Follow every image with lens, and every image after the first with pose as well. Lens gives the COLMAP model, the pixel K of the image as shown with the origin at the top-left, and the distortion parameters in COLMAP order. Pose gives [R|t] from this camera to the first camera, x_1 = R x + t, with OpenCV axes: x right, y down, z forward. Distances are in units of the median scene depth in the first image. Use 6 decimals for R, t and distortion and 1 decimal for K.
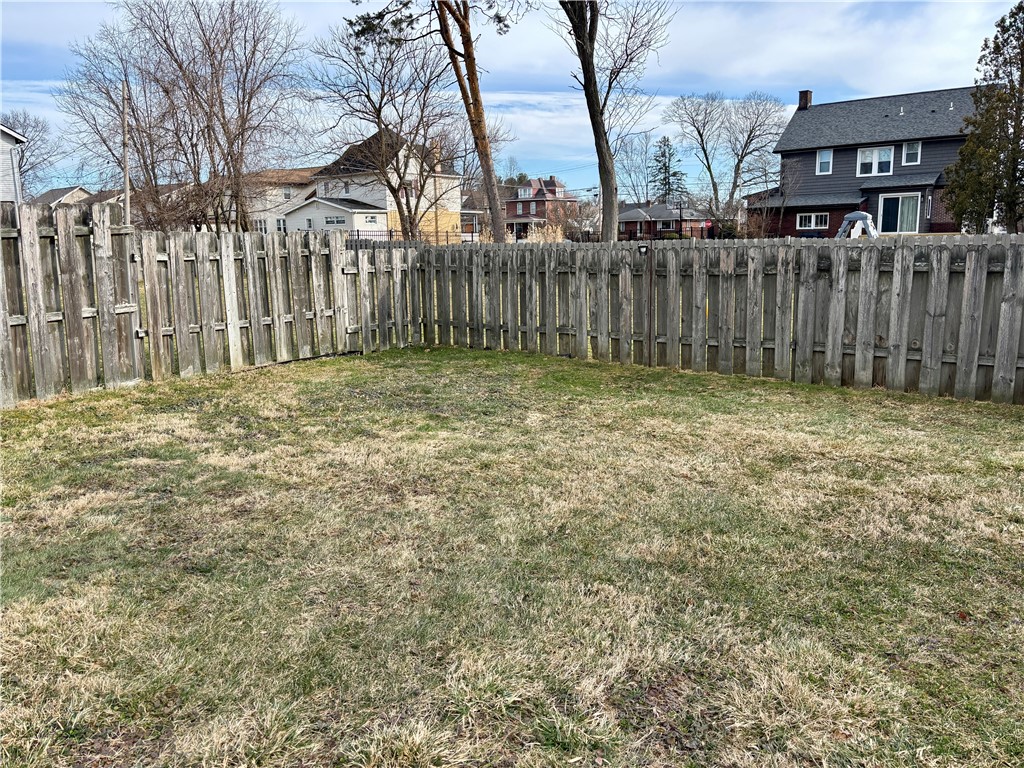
lens RADIAL K [[788.5, 0, 541.1], [0, 788.5, 404.4], [0, 0, 1]] dist [-0.007192, -0.013939]
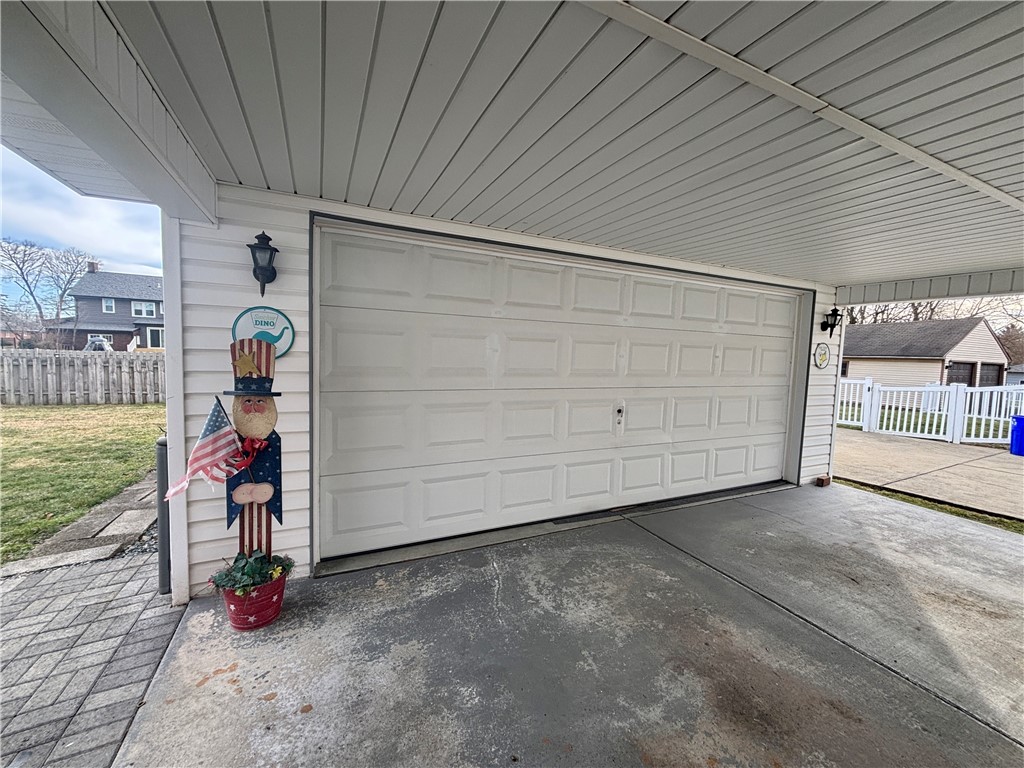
lens RADIAL K [[410.7, 0, 512.0], [0, 410.7, 384.0], [0, 0, 1]] dist [0.001815, 0.000107]
pose [[0.495379, -0.029388, 0.868180, 0.012717], [0.142881, 0.988572, -0.048064, 0.057388], [-0.856846, 0.147856, 0.493917, -0.319655]]
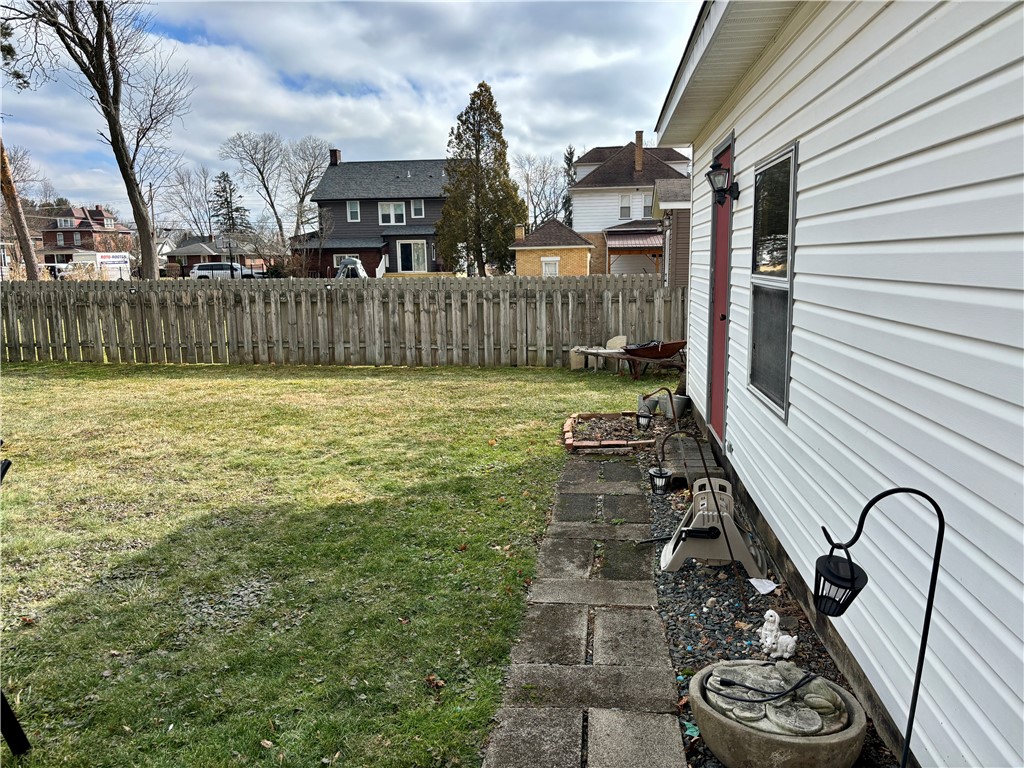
lens RADIAL K [[770.7, 0, 512.0], [0, 770.7, 385.7], [0, 0, 1]] dist [0.065409, -0.056506]
pose [[0.883370, -0.066121, 0.463989, 0.016915], [0.094831, 0.994737, -0.038790, 0.039003], [-0.458983, 0.078267, 0.884991, -0.223209]]
